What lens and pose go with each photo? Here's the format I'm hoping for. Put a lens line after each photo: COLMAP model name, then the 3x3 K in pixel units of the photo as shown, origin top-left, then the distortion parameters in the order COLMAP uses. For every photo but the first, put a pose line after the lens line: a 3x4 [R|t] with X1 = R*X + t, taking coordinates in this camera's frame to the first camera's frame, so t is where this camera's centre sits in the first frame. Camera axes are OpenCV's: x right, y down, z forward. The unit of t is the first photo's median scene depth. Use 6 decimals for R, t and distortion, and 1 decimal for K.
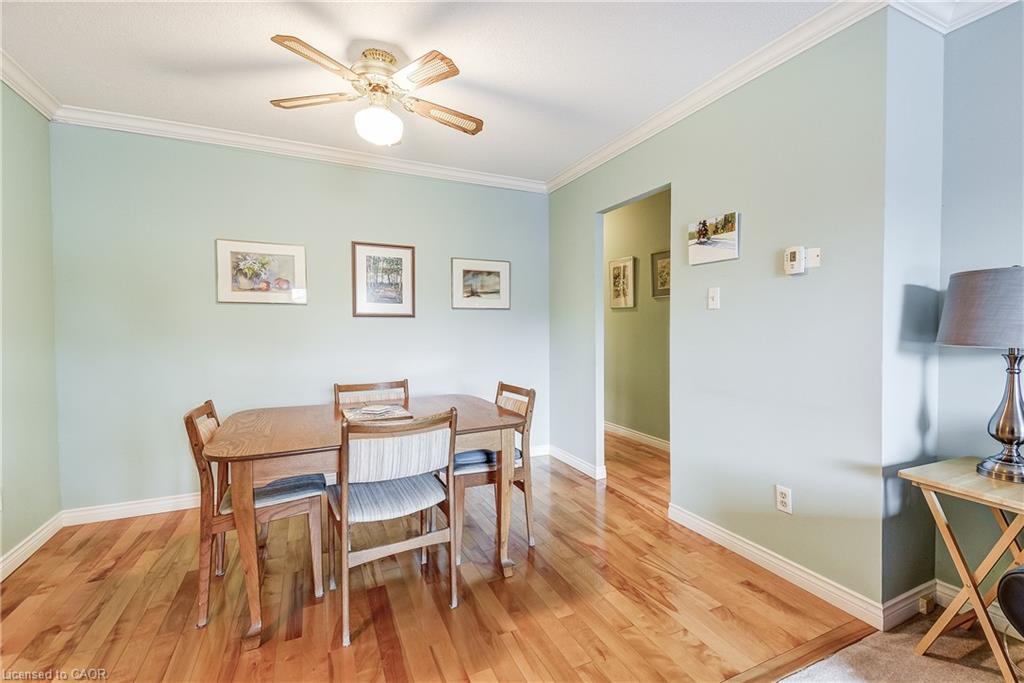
lens RADIAL K [[459.4, 0, 535.6], [0, 459.4, 341.2], [0, 0, 1]] dist [0.023813, -0.004216]
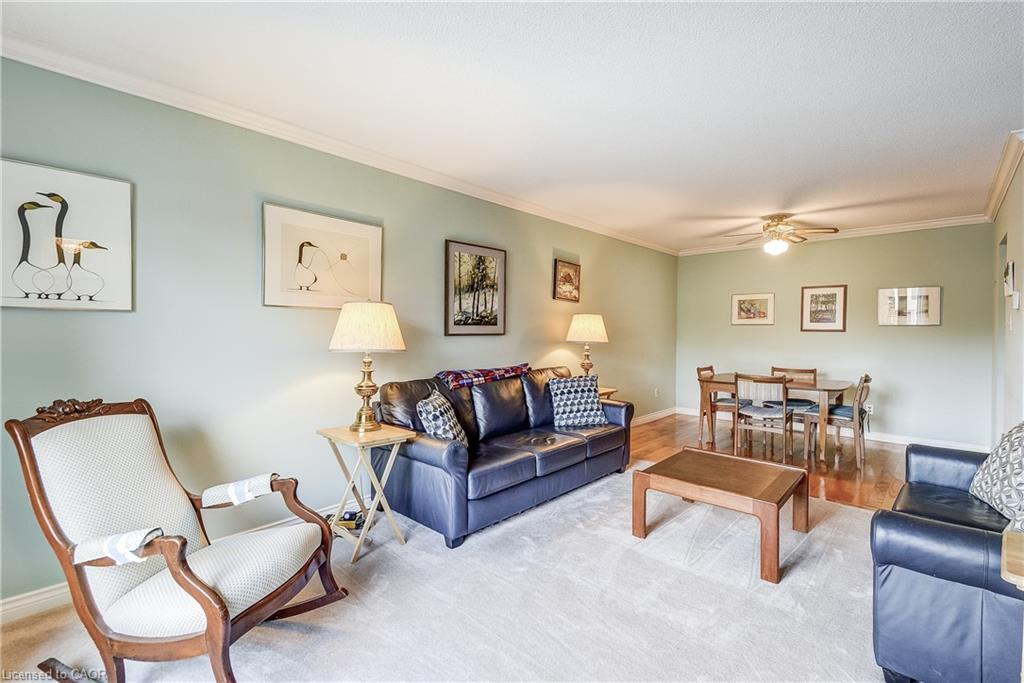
lens RADIAL K [[459.4, 0, 518.2], [0, 459.4, 334.0], [0, 0, 1]] dist [0.023813, -0.004216]
pose [[0.367806, 0.012042, -0.929824, 0.864319], [-0.033417, 0.999441, -0.000275, -0.008874], [0.929302, 0.031173, 0.368003, -0.634042]]
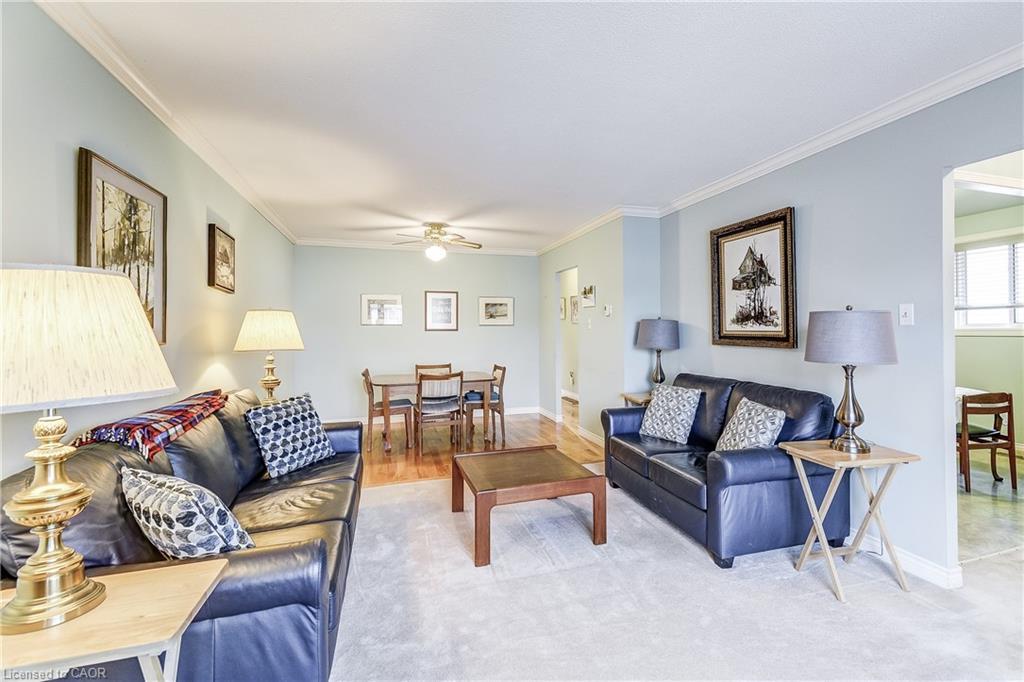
lens RADIAL K [[459.4, 0, 551.5], [0, 459.4, 326.8], [0, 0, 1]] dist [0.023813, -0.004216]
pose [[0.993491, -0.004033, -0.113835, 0.351917], [0.000343, 0.999475, -0.032411, -0.009540], [0.113906, 0.032161, 0.992971, -0.857670]]
